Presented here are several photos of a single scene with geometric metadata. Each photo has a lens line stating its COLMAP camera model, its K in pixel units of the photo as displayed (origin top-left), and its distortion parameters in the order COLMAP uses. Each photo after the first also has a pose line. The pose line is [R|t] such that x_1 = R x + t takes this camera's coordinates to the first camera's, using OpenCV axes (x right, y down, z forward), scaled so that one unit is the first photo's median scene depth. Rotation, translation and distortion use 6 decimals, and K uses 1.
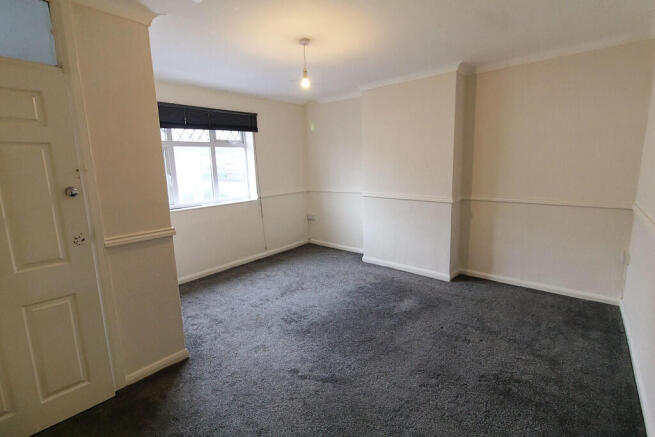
lens RADIAL K [[305.5, 0, 325.4], [0, 305.5, 215.3], [0, 0, 1]] dist [0.006067, 0.000894]
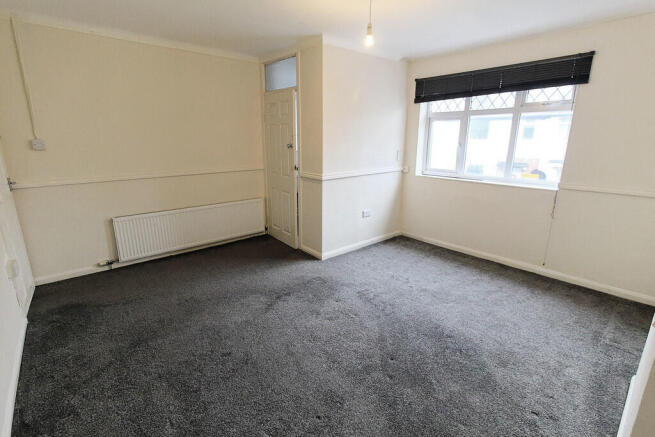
lens RADIAL K [[305.5, 0, 326.0], [0, 305.5, 217.5], [0, 0, 1]] dist [0.006067, 0.000894]
pose [[-0.142303, 0.287041, -0.947289, 0.568521], [-0.169252, 0.935878, 0.309009, -0.134415], [0.975245, 0.204304, -0.084596, 0.654204]]
